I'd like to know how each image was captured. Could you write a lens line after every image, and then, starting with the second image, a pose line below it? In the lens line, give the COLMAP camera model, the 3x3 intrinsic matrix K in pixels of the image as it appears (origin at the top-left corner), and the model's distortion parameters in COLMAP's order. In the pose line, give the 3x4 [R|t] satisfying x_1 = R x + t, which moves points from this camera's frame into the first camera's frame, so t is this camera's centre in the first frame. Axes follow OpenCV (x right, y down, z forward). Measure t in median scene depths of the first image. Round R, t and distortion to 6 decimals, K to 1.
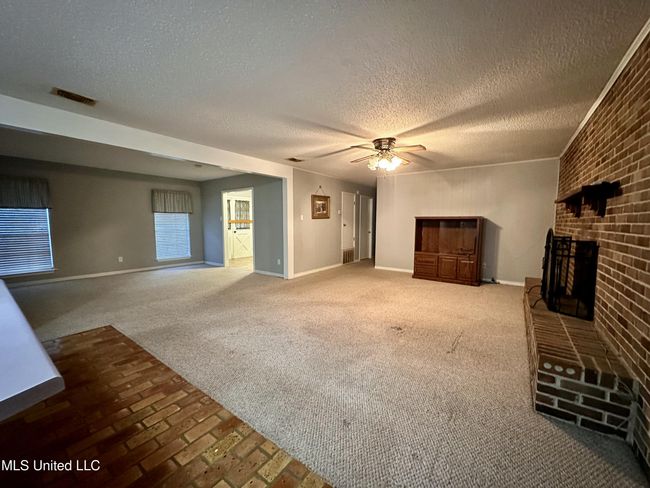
lens RADIAL K [[260.2, 0, 323.4], [0, 260.2, 243.3], [0, 0, 1]] dist [-0.004733, 0.001525]
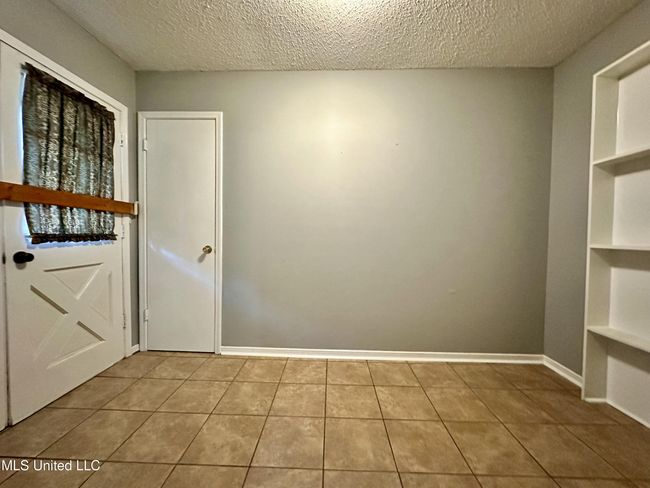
lens RADIAL K [[260.2, 0, 324.0], [0, 260.2, 241.8], [0, 0, 1]] dist [-0.004733, 0.001525]
pose [[0.823839, -0.008505, 0.566759, -0.368375], [0.043592, 0.997877, -0.048391, -0.050496], [-0.565144, 0.064572, 0.822461, 1.014139]]
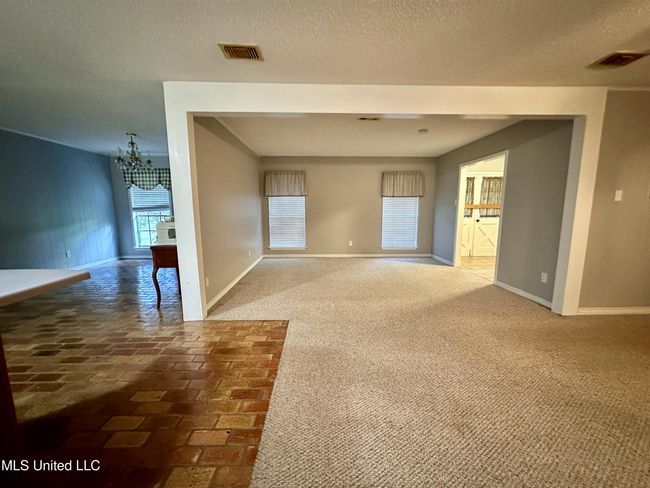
lens RADIAL K [[260.2, 0, 325.1], [0, 260.2, 244.5], [0, 0, 1]] dist [-0.004733, 0.001525]
pose [[0.619714, 0.106383, -0.777584, -0.033758], [-0.063872, 0.994320, 0.085130, -0.015235], [0.782224, -0.003090, 0.622989, 0.261523]]
